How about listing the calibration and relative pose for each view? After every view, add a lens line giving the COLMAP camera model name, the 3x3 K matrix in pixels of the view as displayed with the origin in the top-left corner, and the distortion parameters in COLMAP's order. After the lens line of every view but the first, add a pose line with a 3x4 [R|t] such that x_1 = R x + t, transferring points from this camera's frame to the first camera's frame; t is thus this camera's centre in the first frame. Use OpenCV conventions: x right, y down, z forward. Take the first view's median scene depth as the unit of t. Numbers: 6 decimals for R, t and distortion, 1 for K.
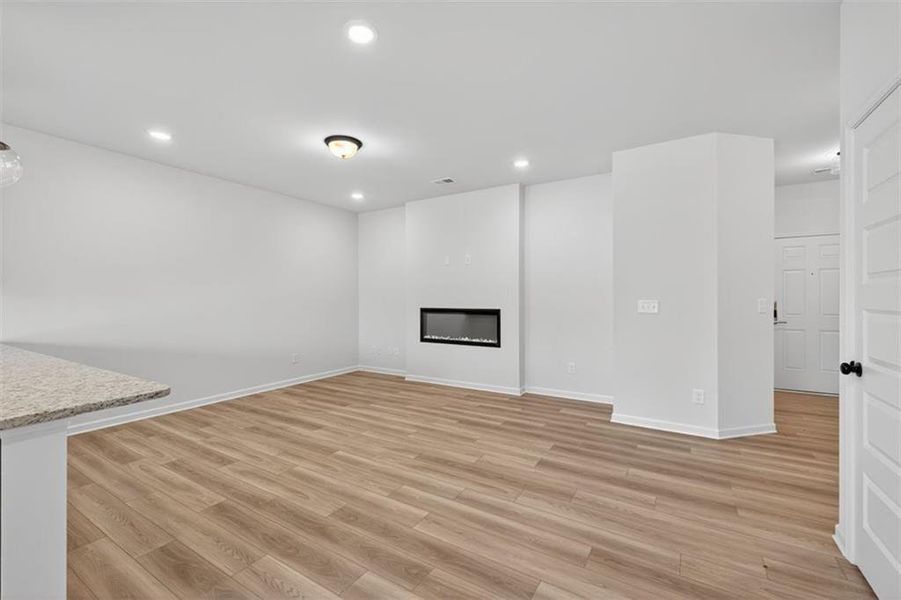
lens RADIAL K [[387.6, 0, 450.5], [0, 387.6, 300.0], [0, 0, 1]] dist [0.003760, 0.000304]
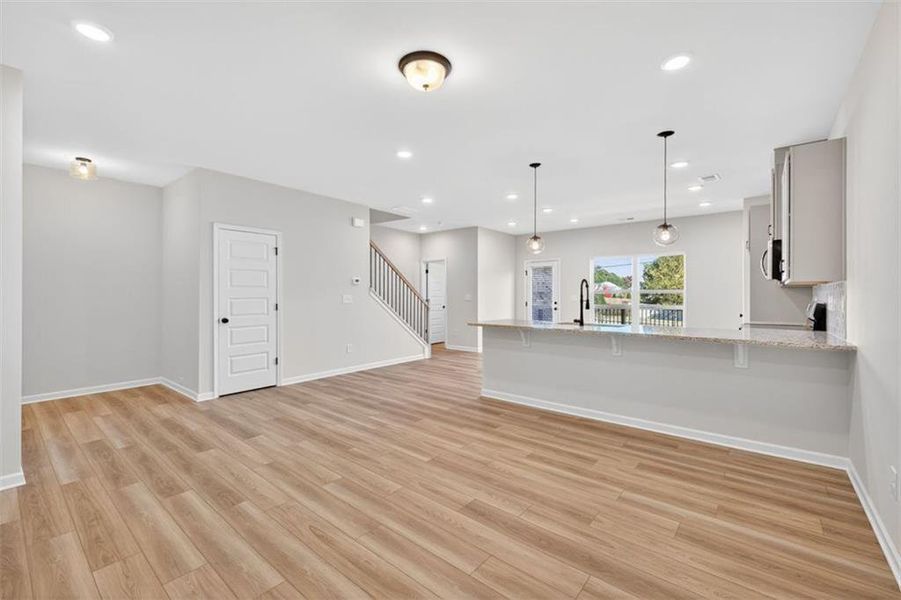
lens RADIAL K [[382.4, 0, 460.3], [0, 382.4, 299.2], [0, 0, 1]] dist [0.000239, -0.000018]
pose [[-0.995151, -0.000013, 0.098357, -0.430176], [0.002356, 0.999710, 0.023972, -0.013535], [-0.098329, 0.024087, -0.994862, 1.780674]]
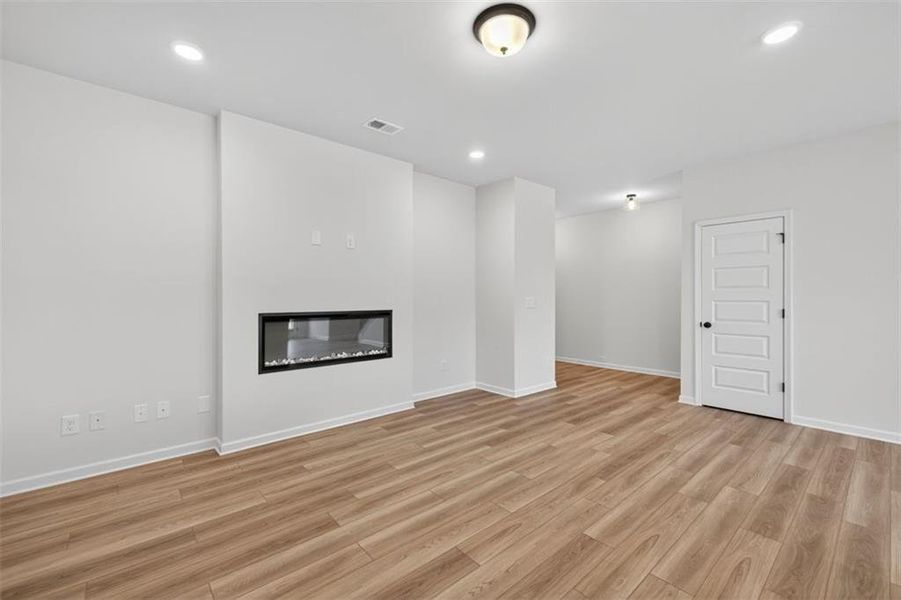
lens RADIAL K [[387.6, 0, 450.5], [0, 387.6, 300.0], [0, 0, 1]] dist [0.003760, 0.000304]
pose [[0.273956, -0.009831, 0.961692, -0.913297], [0.004720, 0.999949, 0.008878, -0.004685], [-0.961731, 0.002107, 0.273989, 0.981242]]
